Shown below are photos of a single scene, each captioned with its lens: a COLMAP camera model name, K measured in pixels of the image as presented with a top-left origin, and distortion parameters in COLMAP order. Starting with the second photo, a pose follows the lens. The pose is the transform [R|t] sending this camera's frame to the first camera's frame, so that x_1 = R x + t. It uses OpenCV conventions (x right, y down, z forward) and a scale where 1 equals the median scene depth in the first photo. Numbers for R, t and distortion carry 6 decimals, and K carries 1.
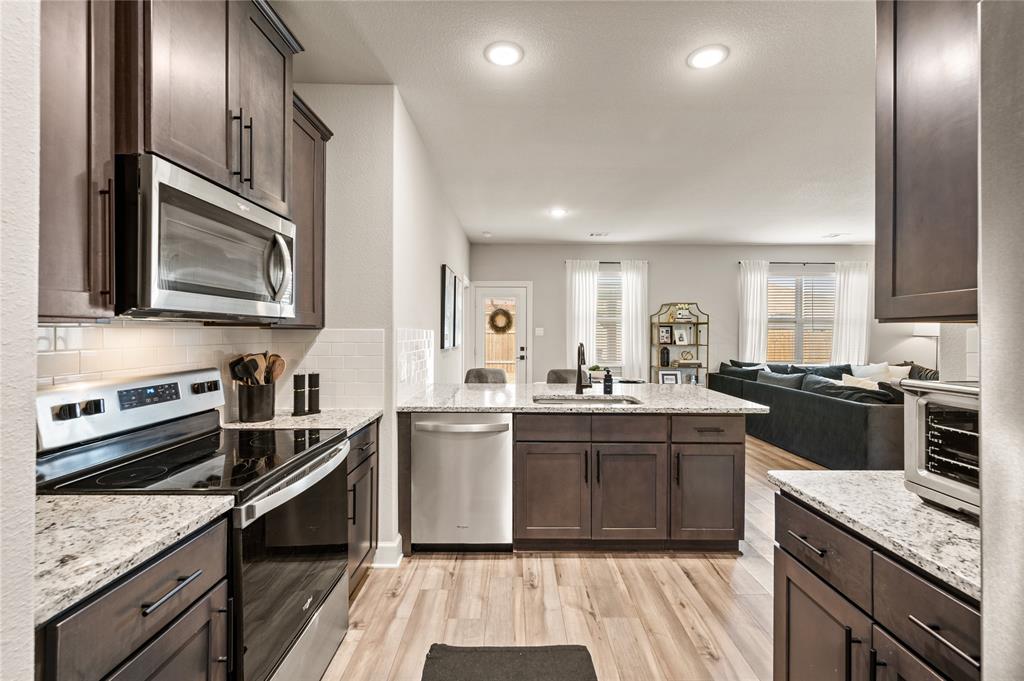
lens RADIAL K [[432.2, 0, 514.7], [0, 432.2, 334.8], [0, 0, 1]] dist [-0.000042, -0.000087]
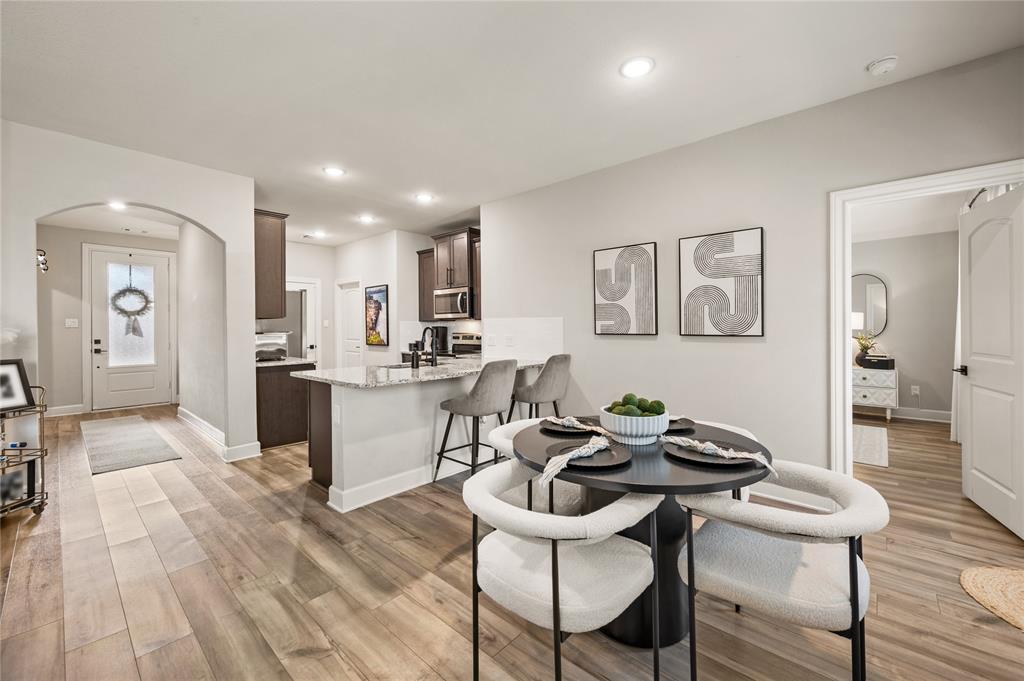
lens RADIAL K [[409.0, 0, 516.8], [0, 409.0, 328.8], [0, 0, 1]] dist [-0.002731, -0.000035]
pose [[-0.665698, 0.004518, -0.746208, 0.411108], [0.001589, 0.999988, 0.004637, 0.008771], [0.746220, 0.001901, -0.665697, 0.917954]]
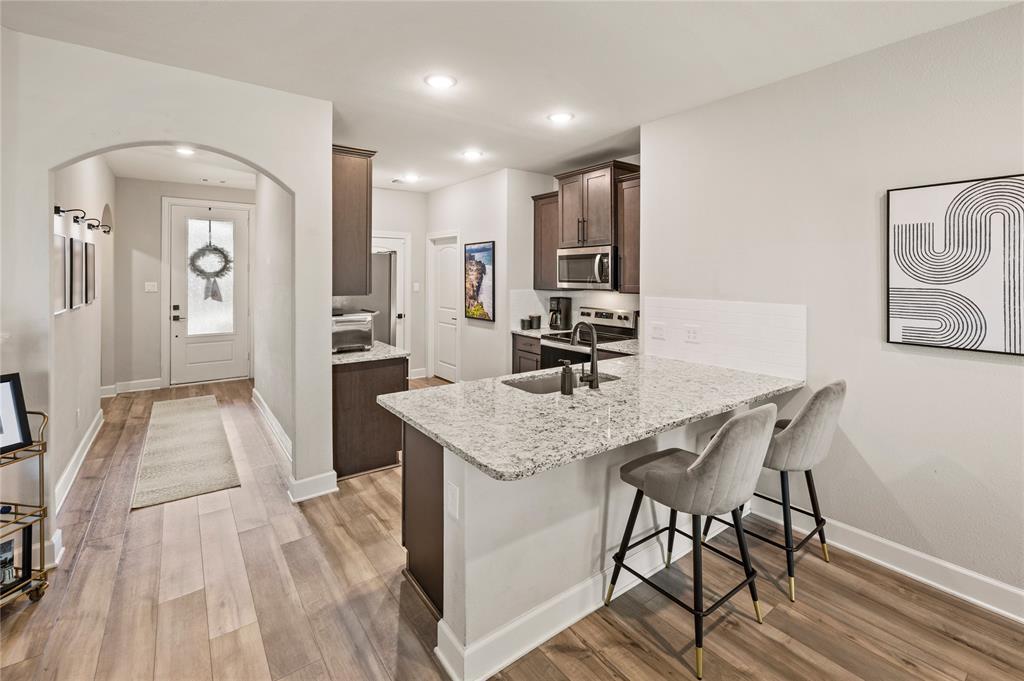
lens RADIAL K [[451.5, 0, 513.9], [0, 451.5, 277.3], [0, 0, 1]] dist [-0.000710, -0.000458]
pose [[-0.805236, -0.003337, -0.592945, 0.345172], [-0.008435, 0.999947, 0.005827, -0.031184], [0.592895, 0.009694, -0.805222, 0.722653]]
